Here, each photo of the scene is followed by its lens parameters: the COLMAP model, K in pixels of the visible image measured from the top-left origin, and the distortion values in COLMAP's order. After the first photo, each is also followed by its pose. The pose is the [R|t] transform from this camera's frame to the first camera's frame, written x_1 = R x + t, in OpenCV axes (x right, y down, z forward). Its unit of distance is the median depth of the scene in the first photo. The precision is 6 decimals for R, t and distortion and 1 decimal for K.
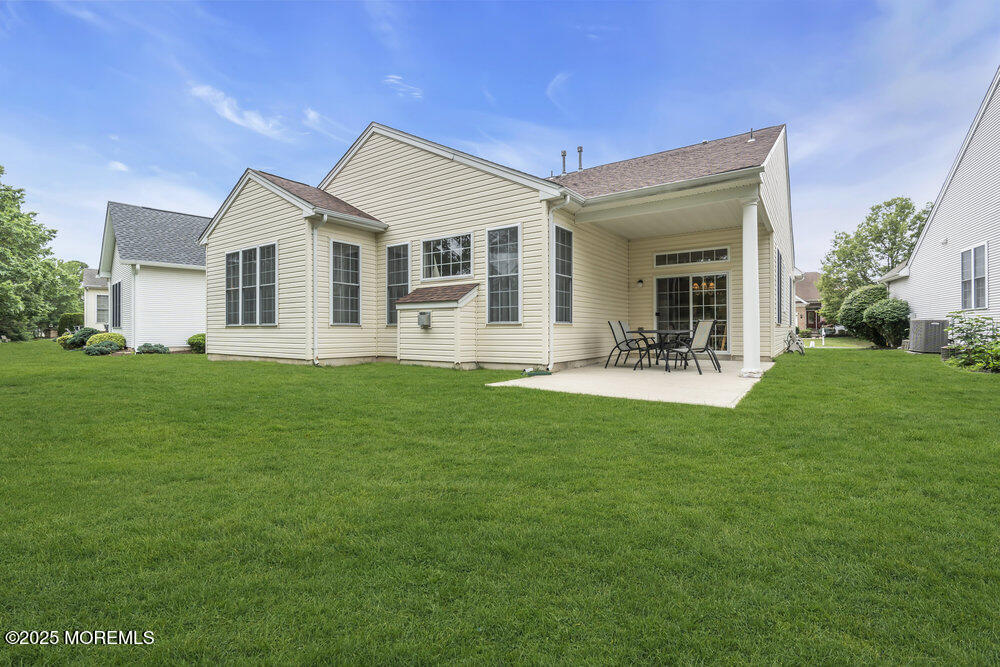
lens RADIAL K [[461.0, 0, 495.1], [0, 461.0, 330.3], [0, 0, 1]] dist [0.005633, 0.001063]
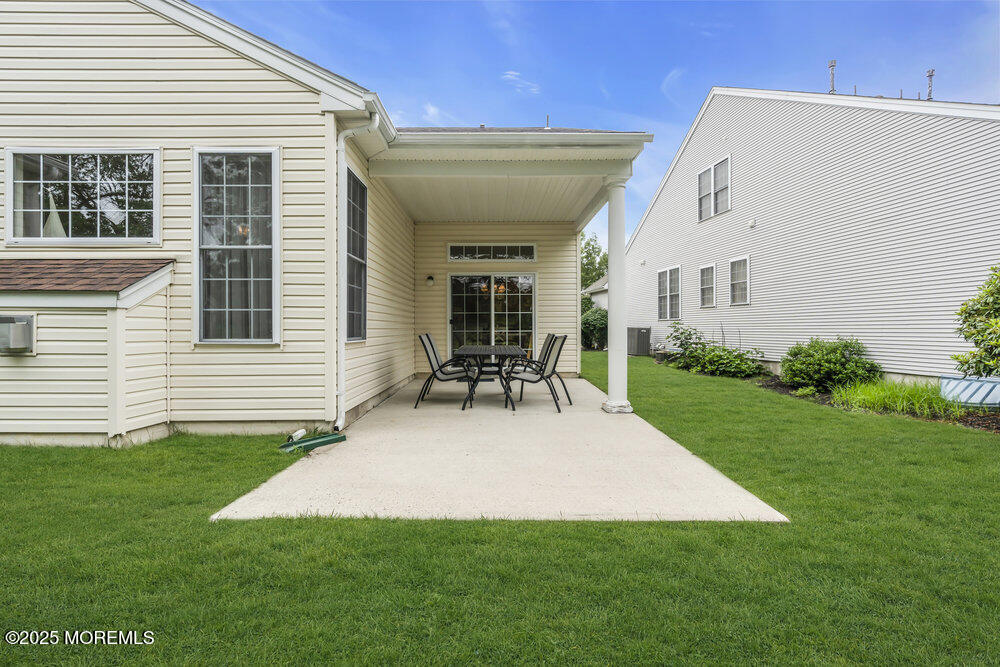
lens RADIAL K [[451.4, 0, 499.0], [0, 451.4, 329.4], [0, 0, 1]] dist [-0.004958, 0.001359]
pose [[0.807715, 0.000741, 0.589572, -0.037980], [-0.003908, 0.999984, 0.004097, -0.030690], [-0.589560, -0.005613, 0.807705, 0.409297]]
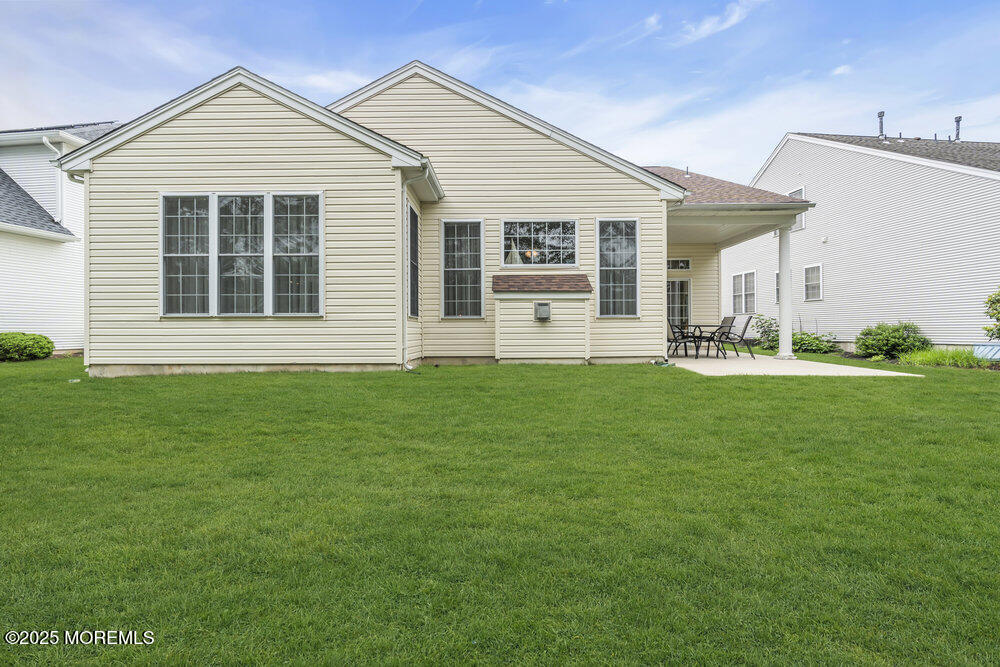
lens RADIAL K [[451.4, 0, 500.7], [0, 451.4, 329.2], [0, 0, 1]] dist [-0.004958, 0.001359]
pose [[0.816246, -0.001294, 0.577703, -0.693697], [0.000333, 0.999998, 0.001771, 0.008180], [-0.577704, -0.001253, 0.816245, 0.334693]]
